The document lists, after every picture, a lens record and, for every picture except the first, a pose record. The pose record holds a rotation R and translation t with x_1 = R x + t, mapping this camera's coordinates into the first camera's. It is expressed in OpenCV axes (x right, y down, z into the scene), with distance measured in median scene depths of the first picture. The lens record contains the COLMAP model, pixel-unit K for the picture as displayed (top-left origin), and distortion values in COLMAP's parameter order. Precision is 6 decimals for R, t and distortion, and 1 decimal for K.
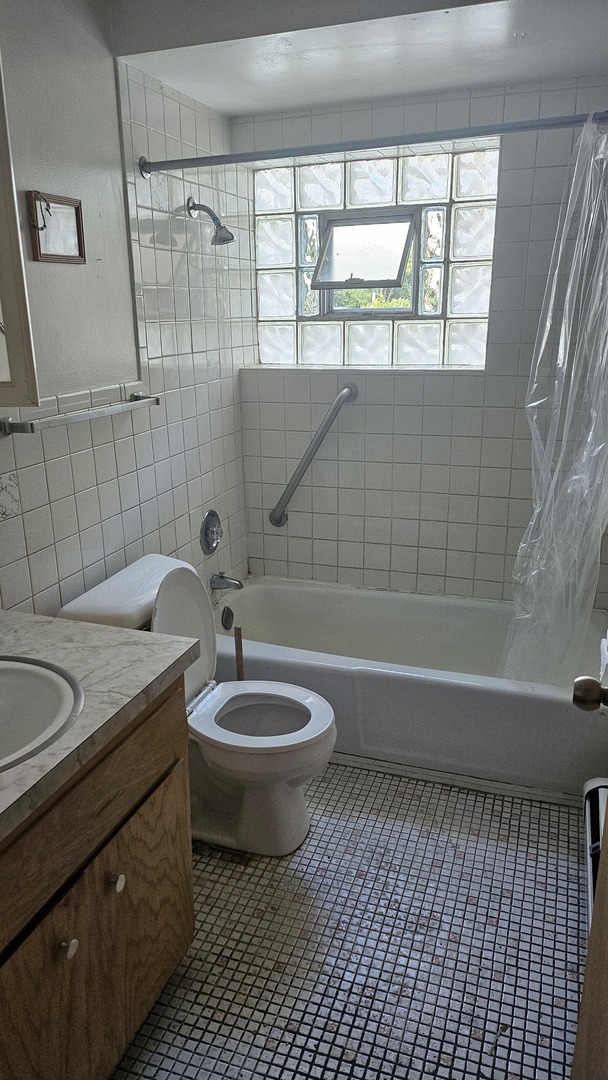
lens RADIAL K [[746.8, 0, 288.4], [0, 746.8, 541.6], [0, 0, 1]] dist [0.086806, -0.095260]
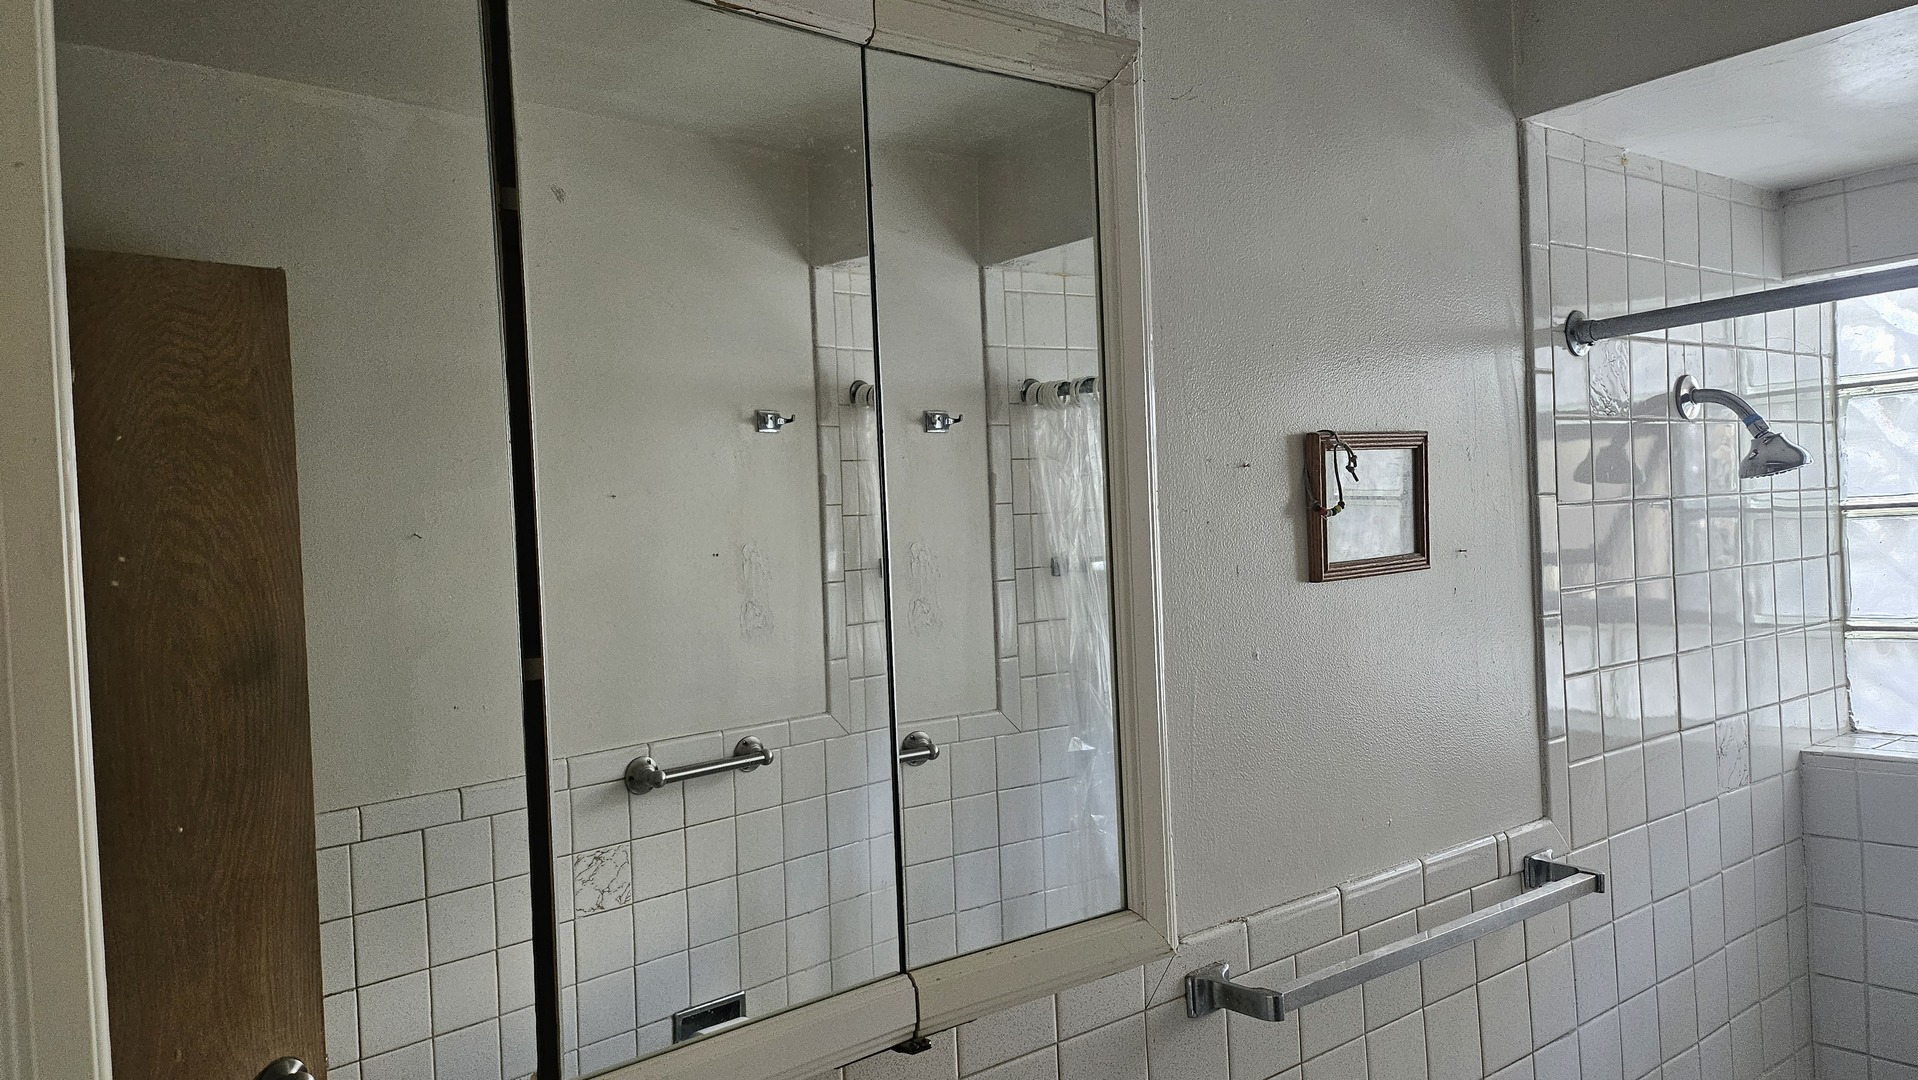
lens RADIAL K [[1326.2, 0, 966.9], [0, 1326.2, 547.7], [0, 0, 1]] dist [0.086806, -0.095260]
pose [[0.852530, -0.015022, -0.522463, -0.089726], [-0.123806, 0.965337, -0.229776, -0.160092], [0.507804, 0.260575, 0.821119, 0.233560]]
